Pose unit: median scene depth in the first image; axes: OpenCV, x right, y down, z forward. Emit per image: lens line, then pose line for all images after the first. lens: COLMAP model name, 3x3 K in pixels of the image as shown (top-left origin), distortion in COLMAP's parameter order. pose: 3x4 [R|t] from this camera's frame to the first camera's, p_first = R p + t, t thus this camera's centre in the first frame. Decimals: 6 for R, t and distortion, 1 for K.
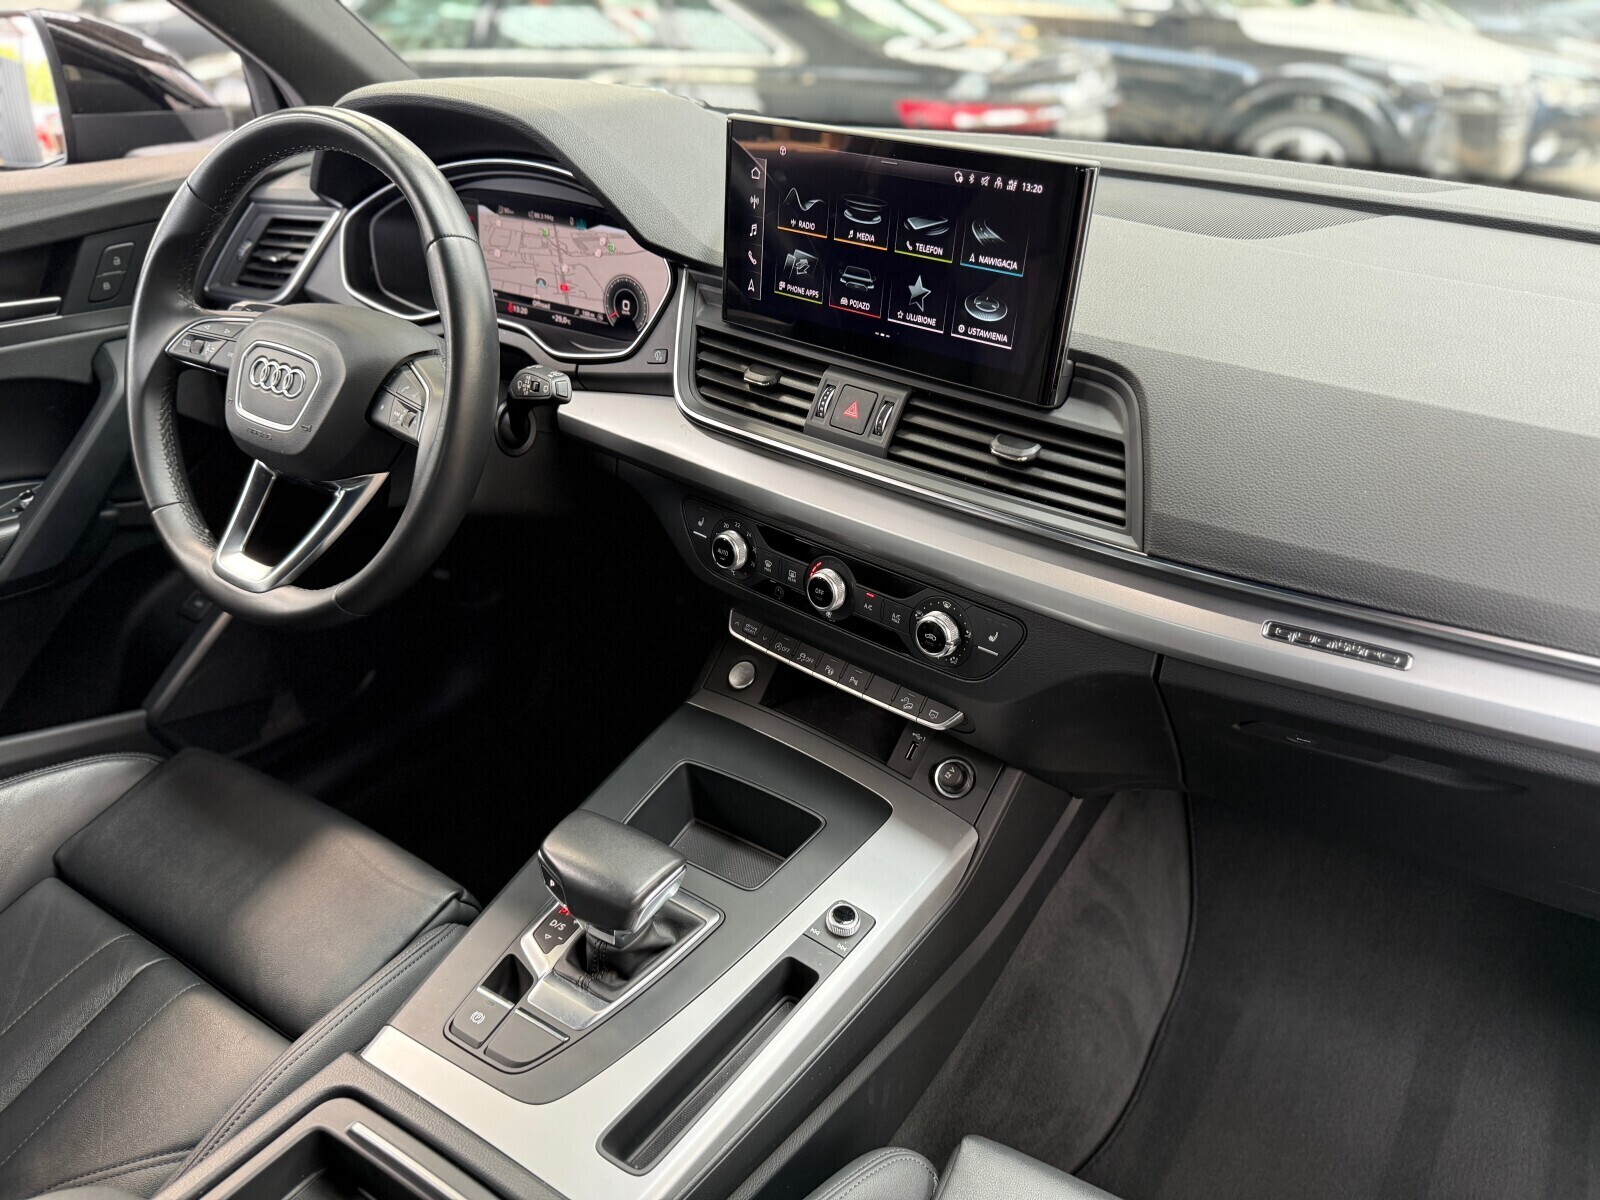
lens RADIAL K [[1129.6, 0, 806.7], [0, 1129.6, 622.2], [0, 0, 1]] dist [0.021285, -0.055417]
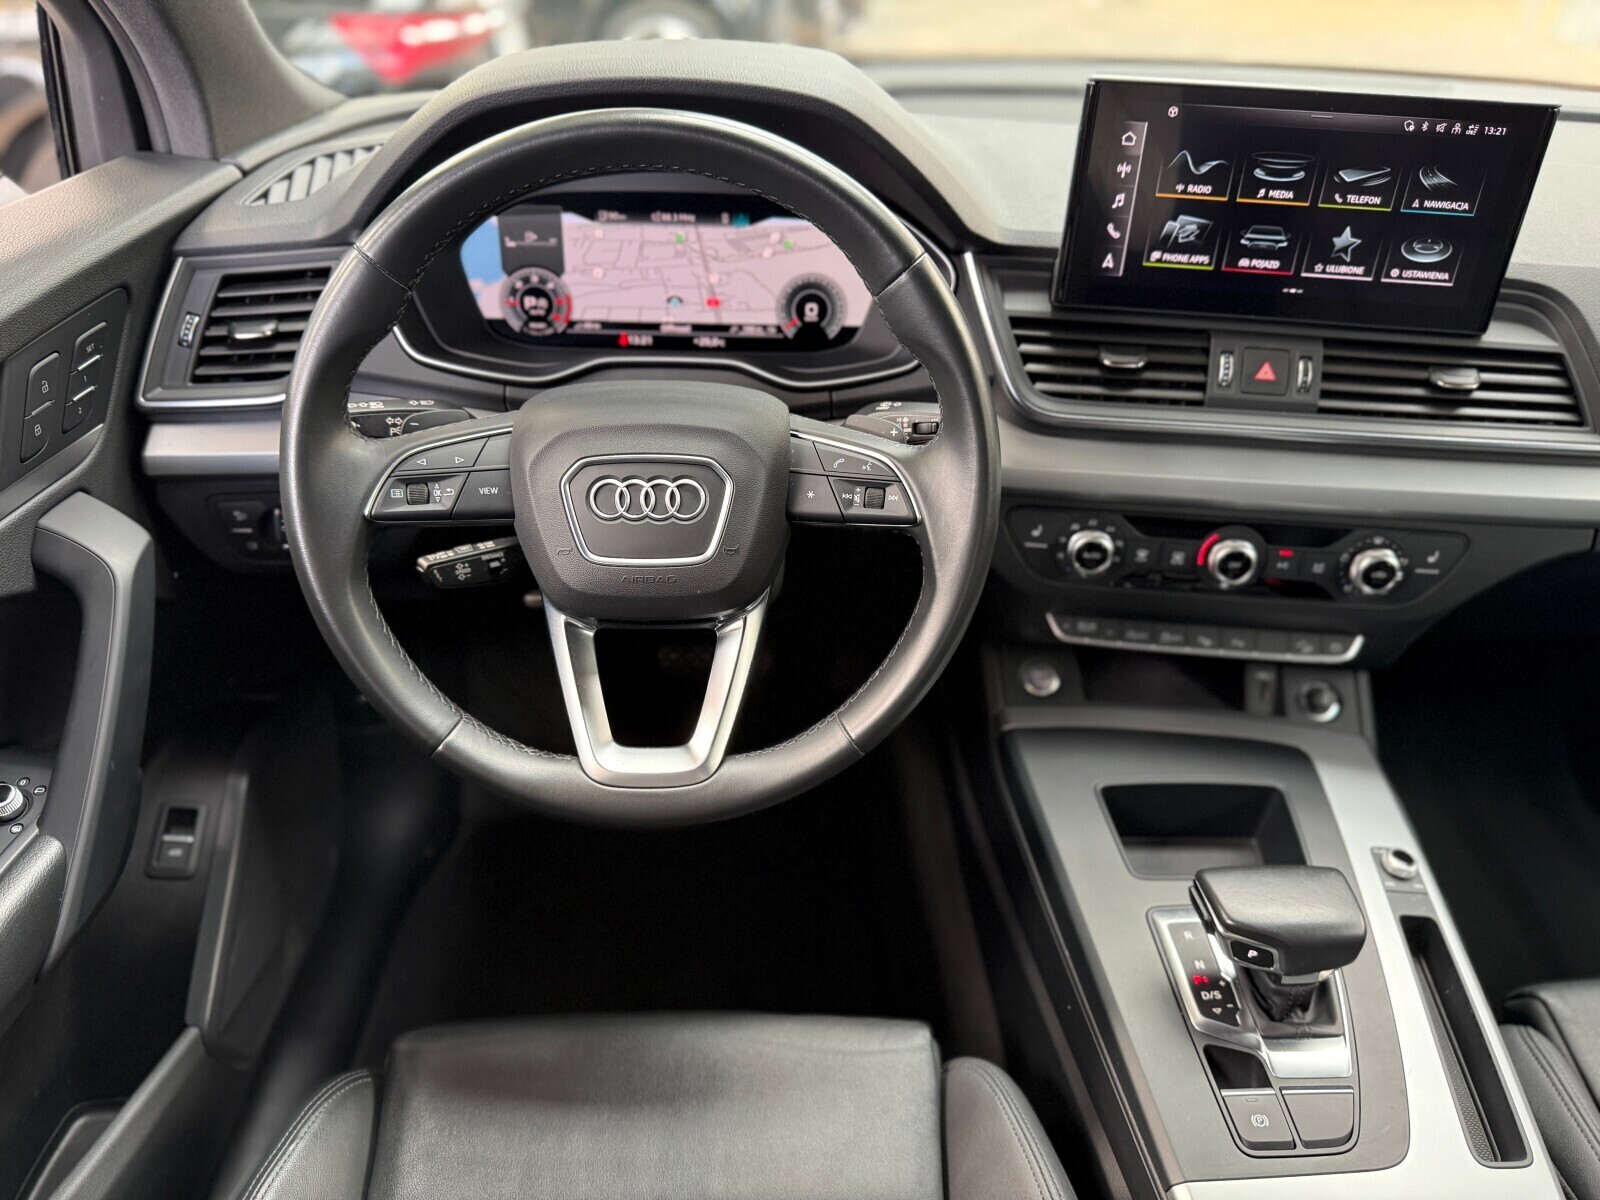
lens RADIAL K [[1129.6, 0, 797.0], [0, 1129.6, 604.2], [0, 0, 1]] dist [0.021285, -0.055417]
pose [[0.830636, -0.300221, 0.468947, -0.811752], [0.272672, 0.953617, 0.127530, -0.233502], [-0.485483, 0.021937, 0.873971, 0.353566]]
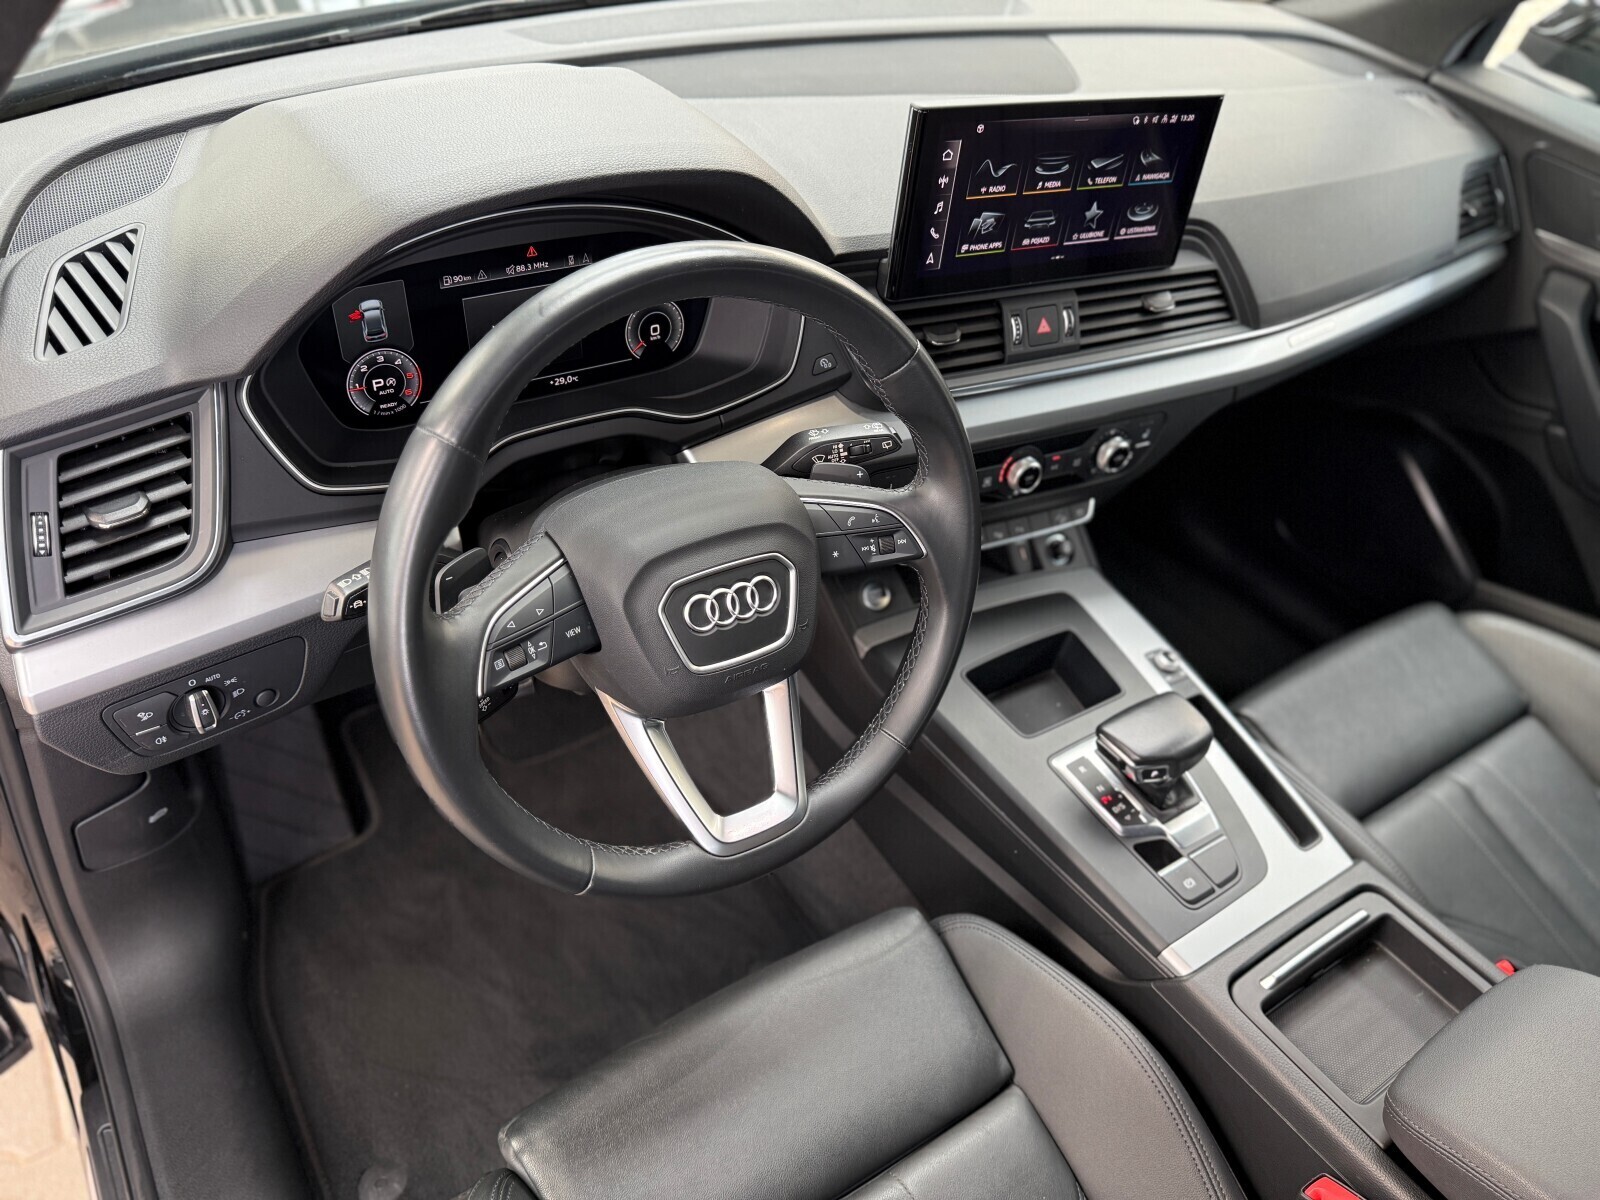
lens RADIAL K [[1129.6, 0, 789.2], [0, 1129.6, 603.4], [0, 0, 1]] dist [0.021285, -0.055417]
pose [[0.419992, -0.586610, 0.692456, -1.074067], [0.374215, 0.807068, 0.456731, -0.600721], [-0.826783, 0.067304, 0.558481, 0.580301]]
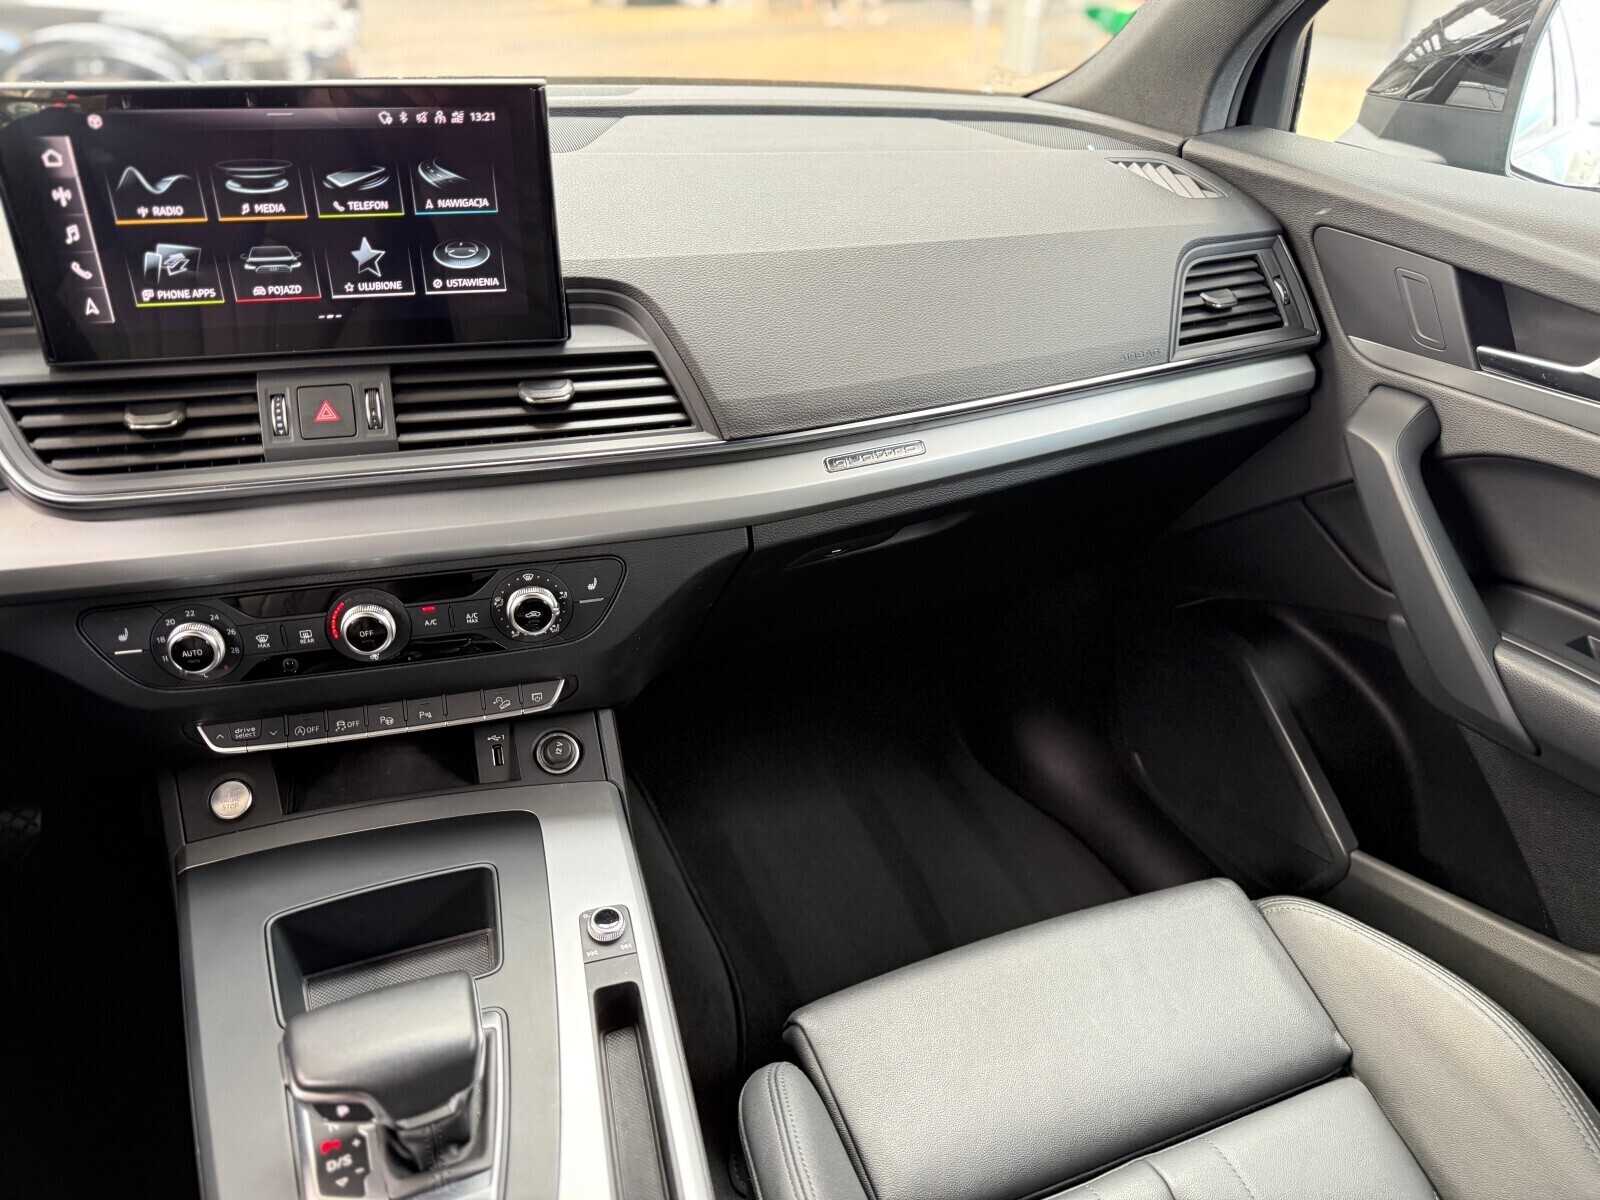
lens RADIAL K [[1129.6, 0, 794.8], [0, 1129.6, 607.4], [0, 0, 1]] dist [0.021285, -0.055417]
pose [[0.582158, -0.418812, 0.696914, -0.402807], [0.403197, 0.893022, 0.199858, -0.088136], [-0.706063, 0.164644, 0.688744, 0.205099]]
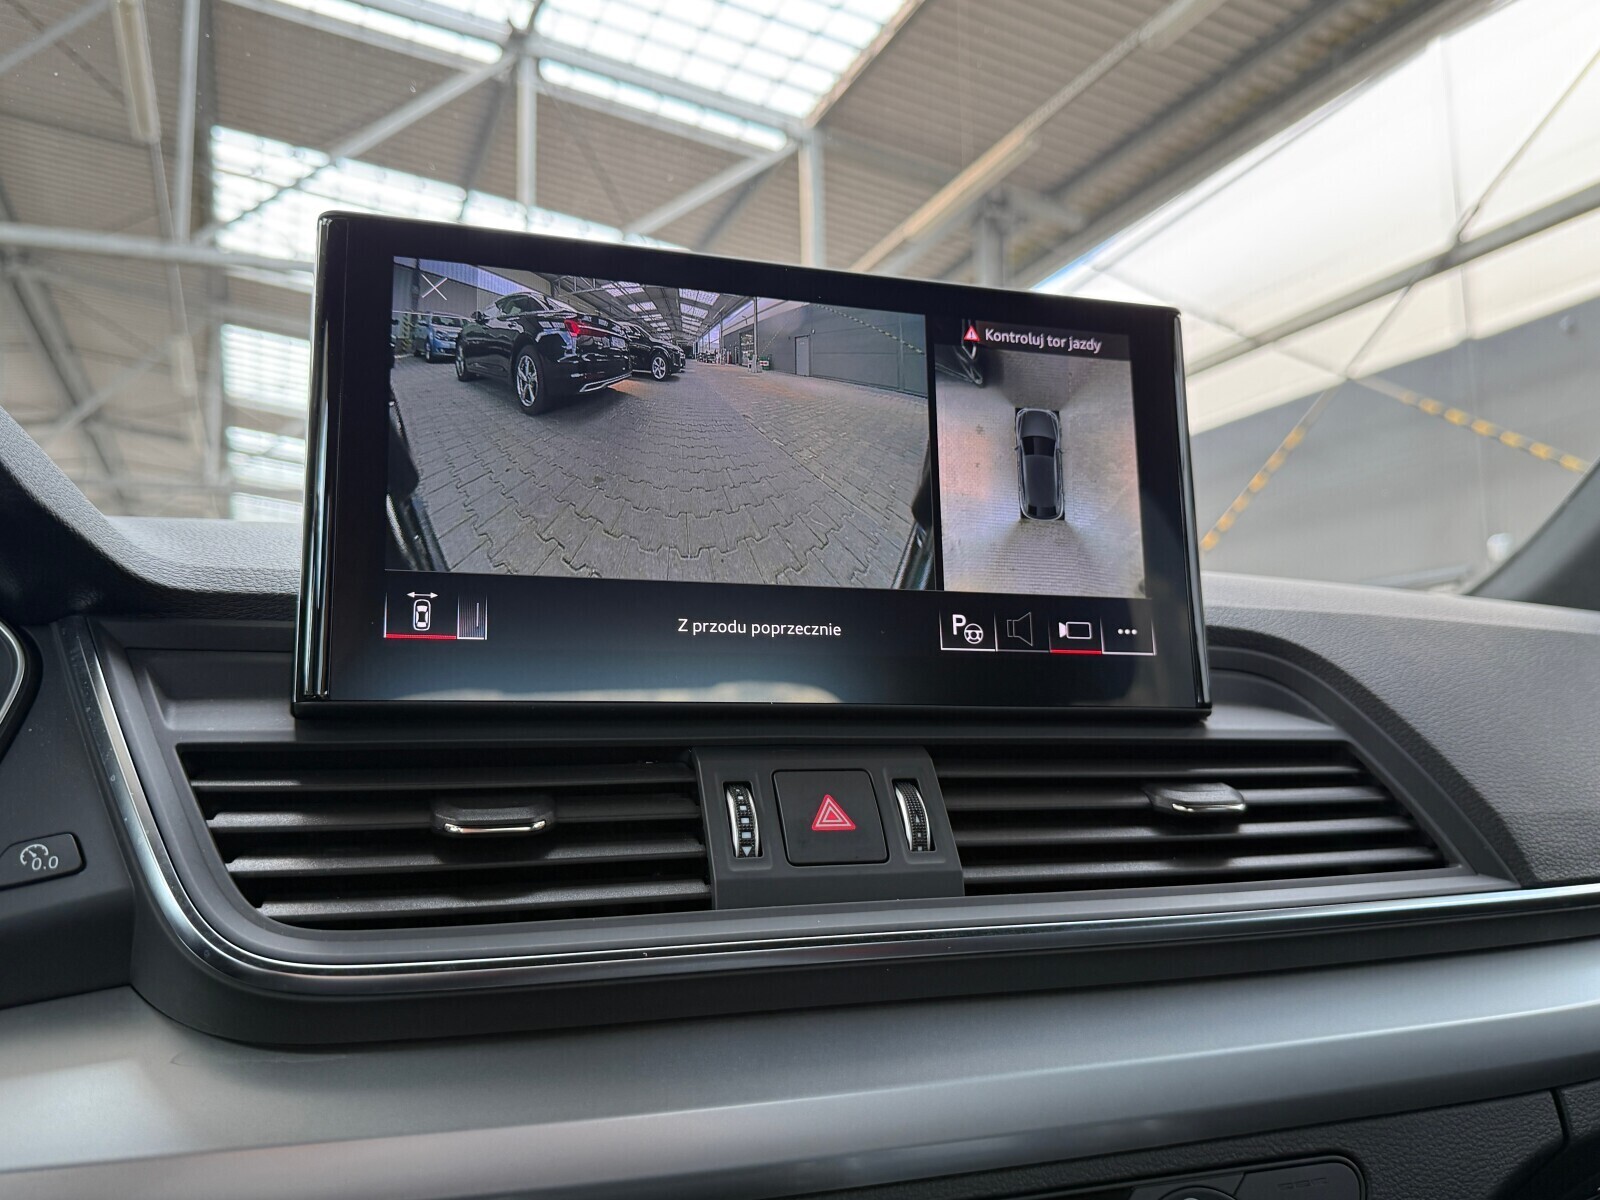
lens RADIAL K [[1320.2, 0, 800.3], [0, 1320.2, 600.5], [0, 0, 1]] dist [0.030991, -0.078669]
pose [[0.527761, 0.081078, 0.845514, -0.379397], [0.447506, 0.819533, -0.357916, -0.086552], [-0.721946, 0.567267, 0.396235, 0.778225]]
